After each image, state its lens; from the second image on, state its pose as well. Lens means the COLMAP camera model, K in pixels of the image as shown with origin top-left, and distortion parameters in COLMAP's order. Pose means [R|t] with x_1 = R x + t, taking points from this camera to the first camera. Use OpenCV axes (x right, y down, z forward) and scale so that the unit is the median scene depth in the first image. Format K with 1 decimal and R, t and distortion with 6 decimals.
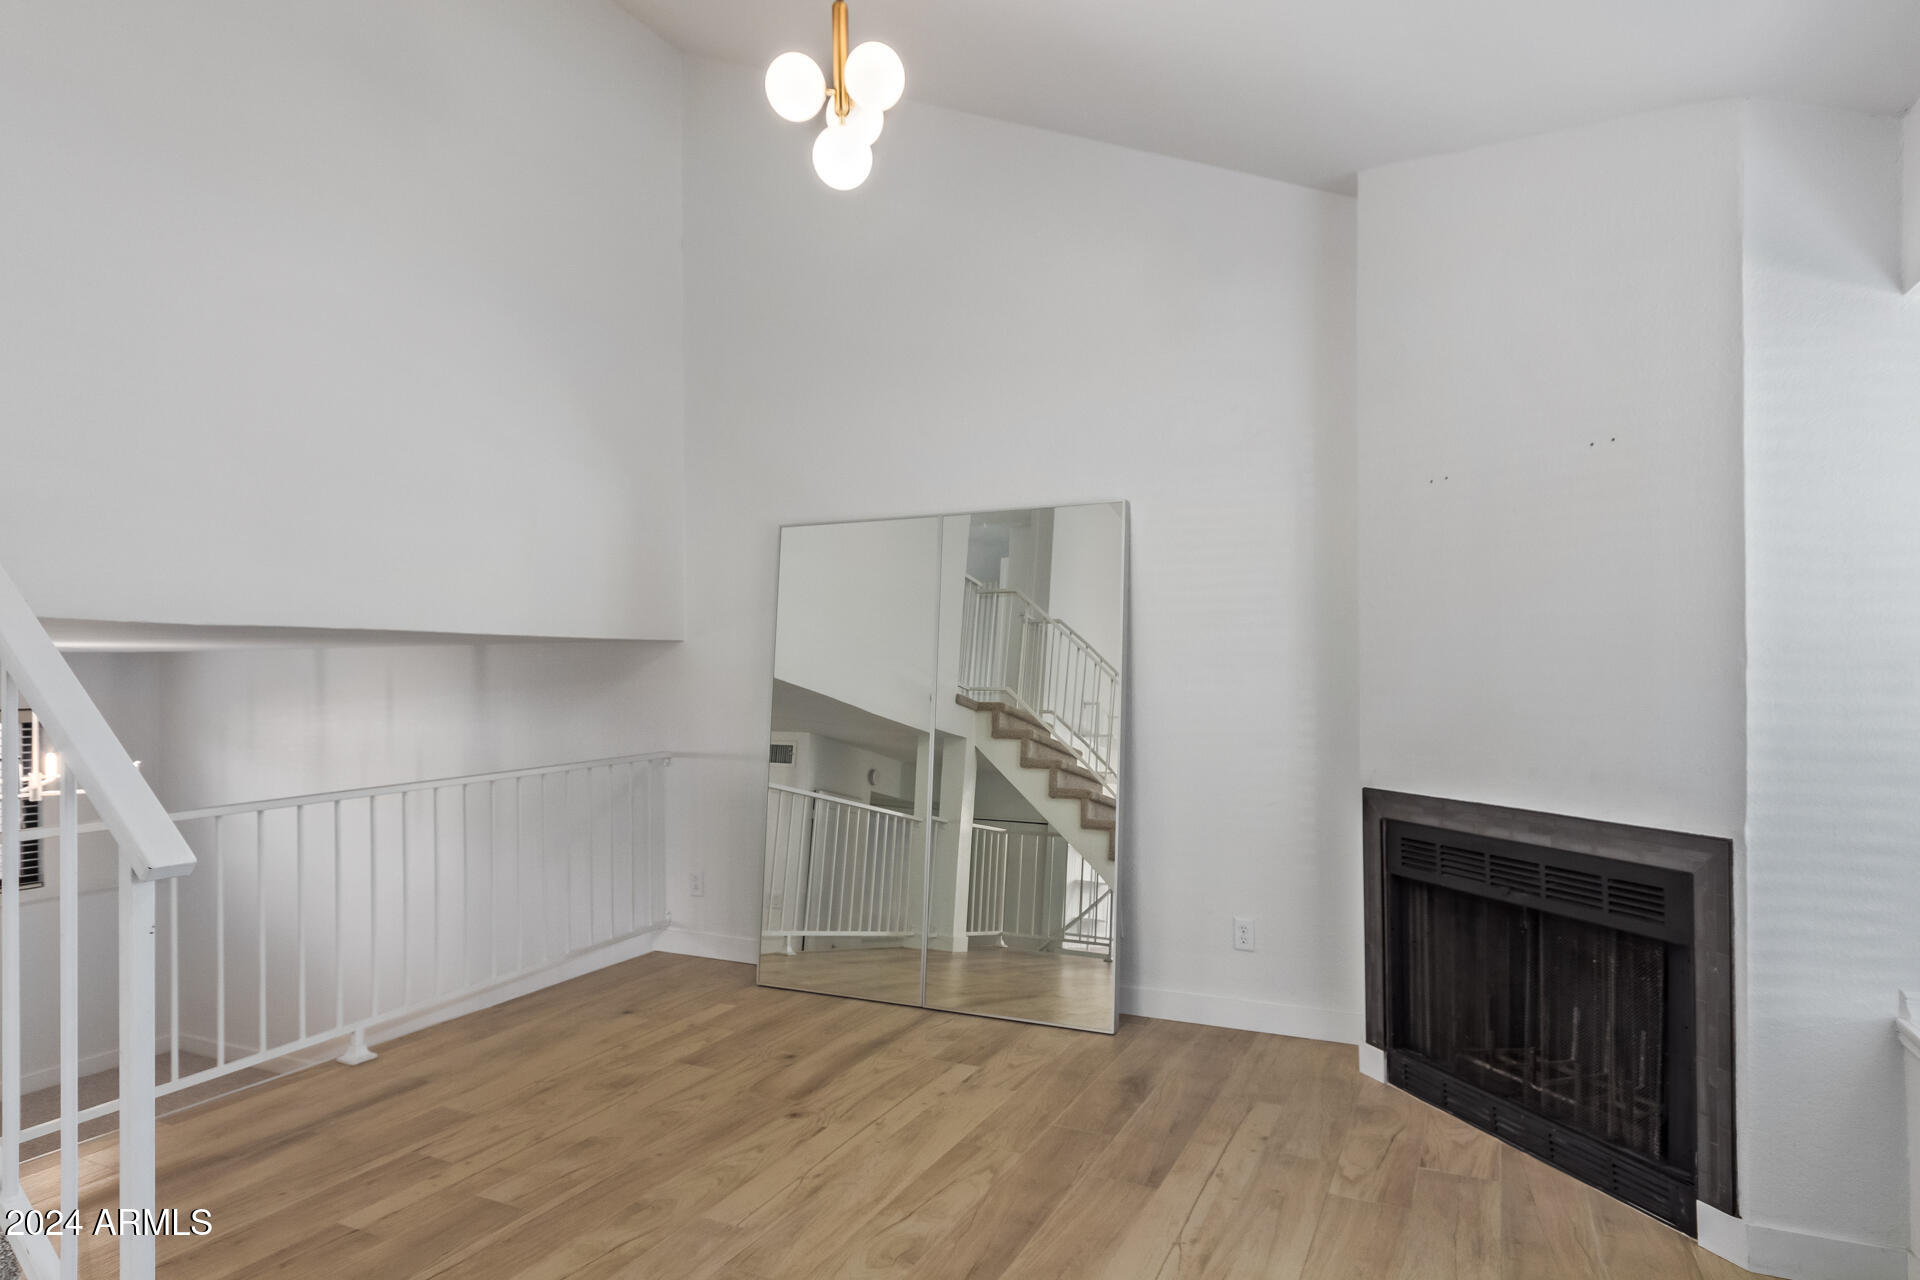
lens RADIAL K [[1082.1, 0, 954.2], [0, 1082.1, 641.8], [0, 0, 1]] dist [0.023938, 0.000473]
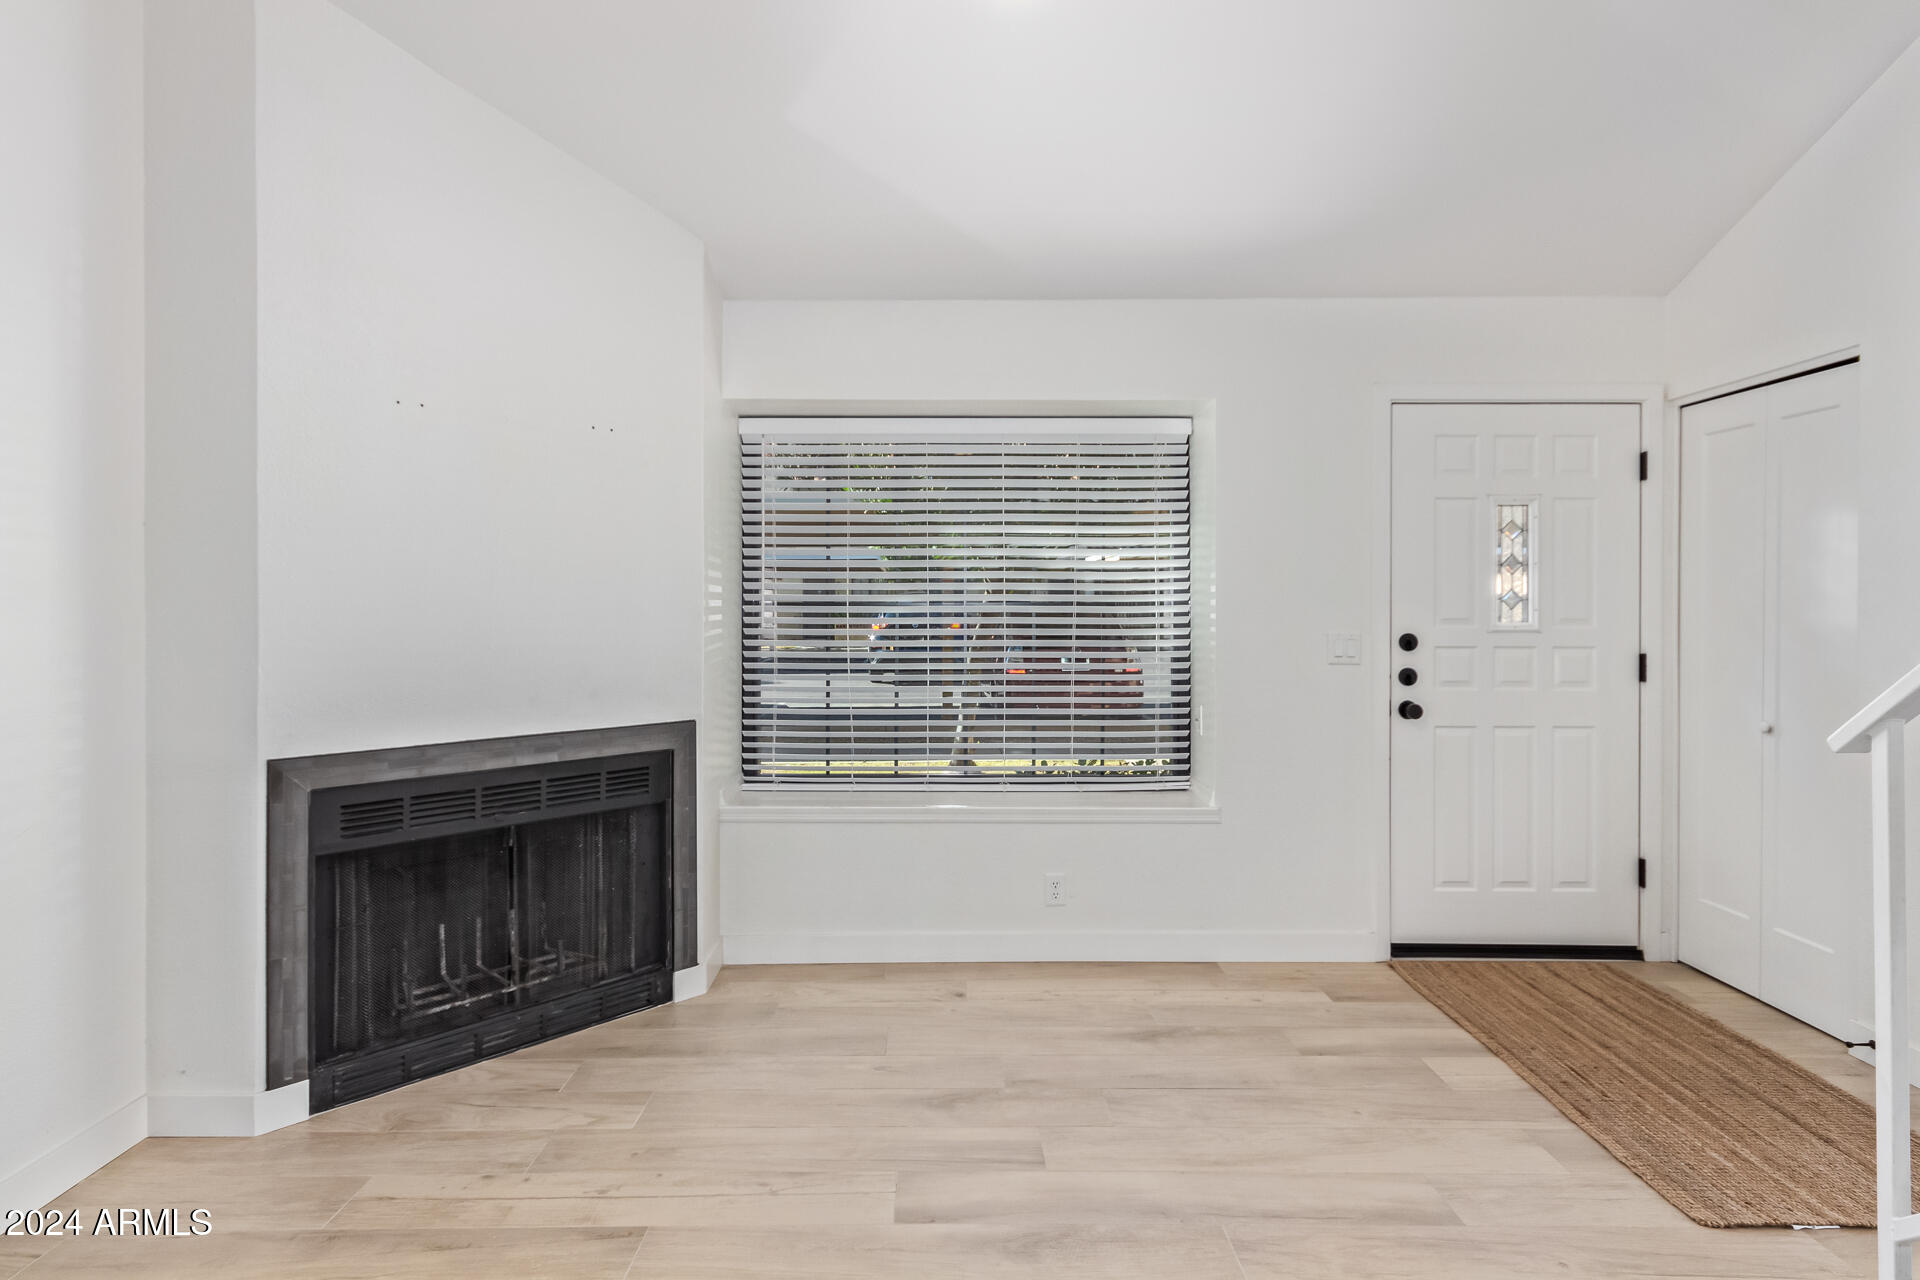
lens RADIAL K [[1016.5, 0, 943.4], [0, 1016.5, 605.4], [0, 0, 1]] dist [0.017767, 0.001303]
pose [[-0.443534, 0.011267, 0.896187, -0.578444], [-0.020924, 0.999518, -0.022922, 0.038683], [-0.896013, -0.028919, -0.443084, 1.078030]]
